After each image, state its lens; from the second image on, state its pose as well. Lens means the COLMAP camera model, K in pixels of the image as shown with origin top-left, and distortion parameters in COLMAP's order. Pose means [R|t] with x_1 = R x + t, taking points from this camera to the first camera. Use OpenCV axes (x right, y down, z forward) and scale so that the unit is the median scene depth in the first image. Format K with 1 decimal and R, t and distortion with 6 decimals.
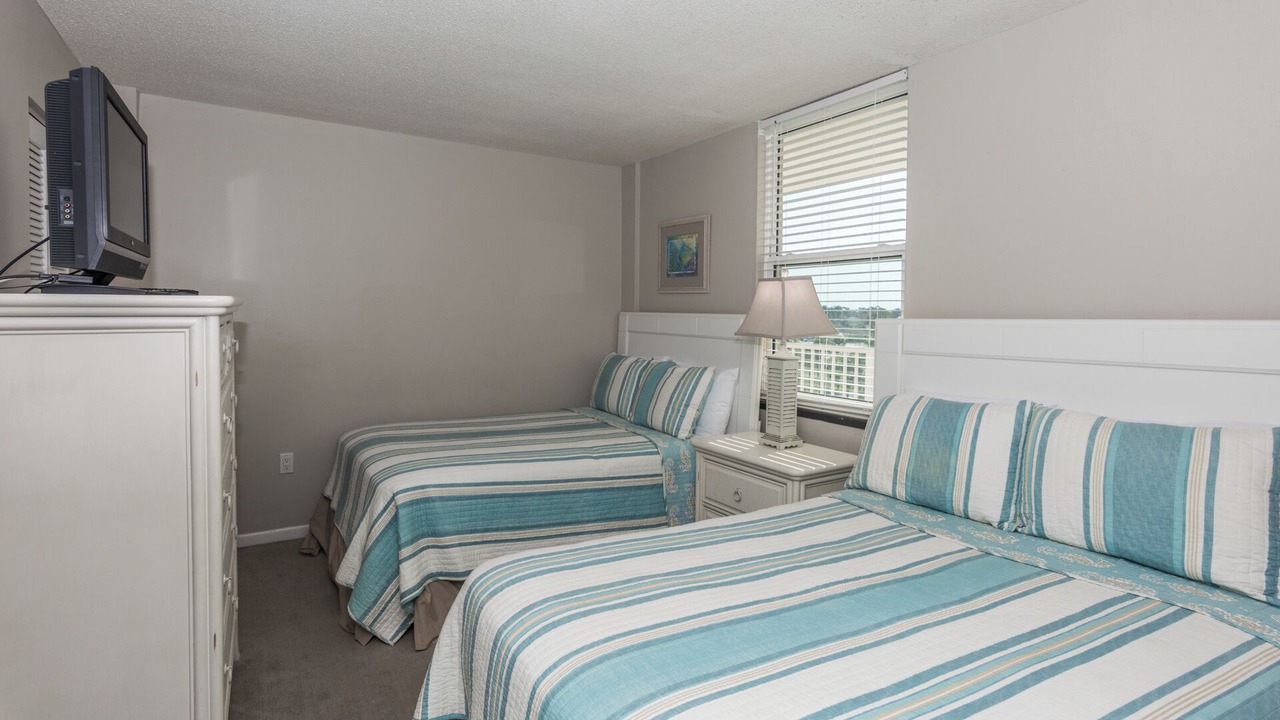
lens RADIAL K [[662.0, 0, 632.5], [0, 662.0, 358.7], [0, 0, 1]] dist [0.005862, 0.000763]
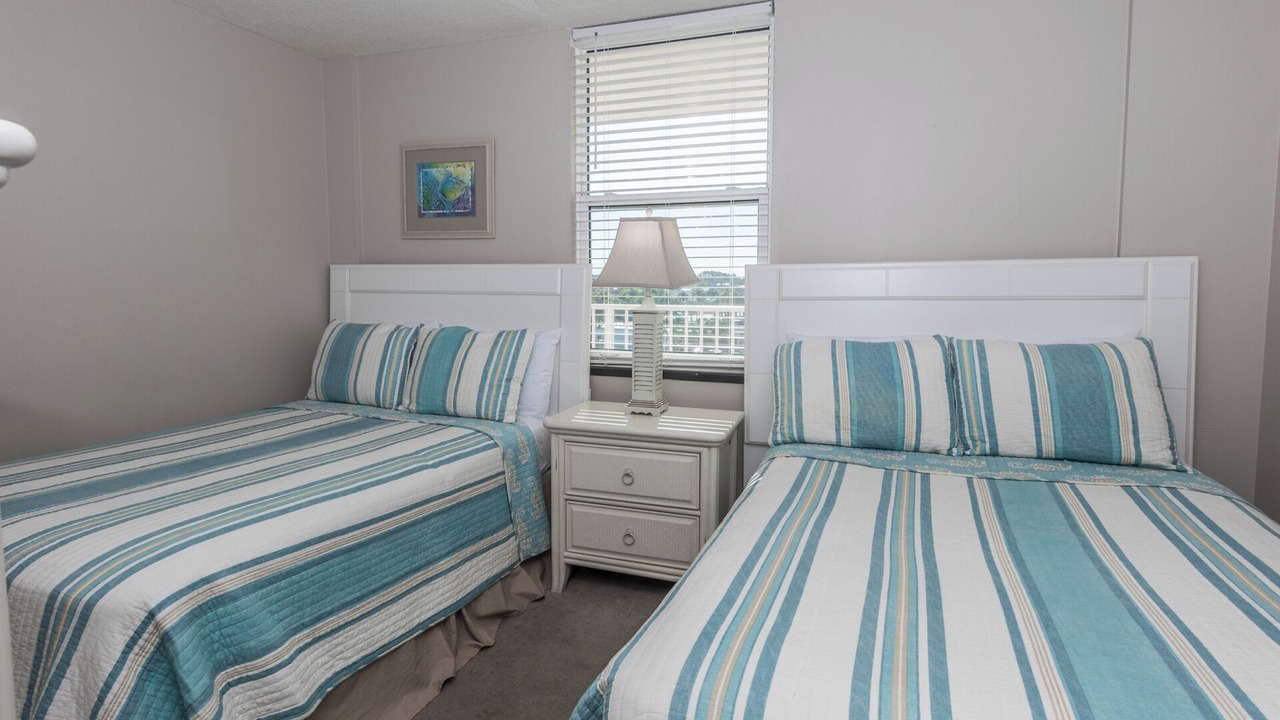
lens RADIAL K [[662.0, 0, 640.4], [0, 662.0, 352.3], [0, 0, 1]] dist [0.005862, 0.000763]
pose [[0.767874, -0.078708, 0.635748, -0.345709], [0.054275, 0.996848, 0.057858, 0.001516], [-0.638298, -0.009922, 0.769725, 0.346844]]
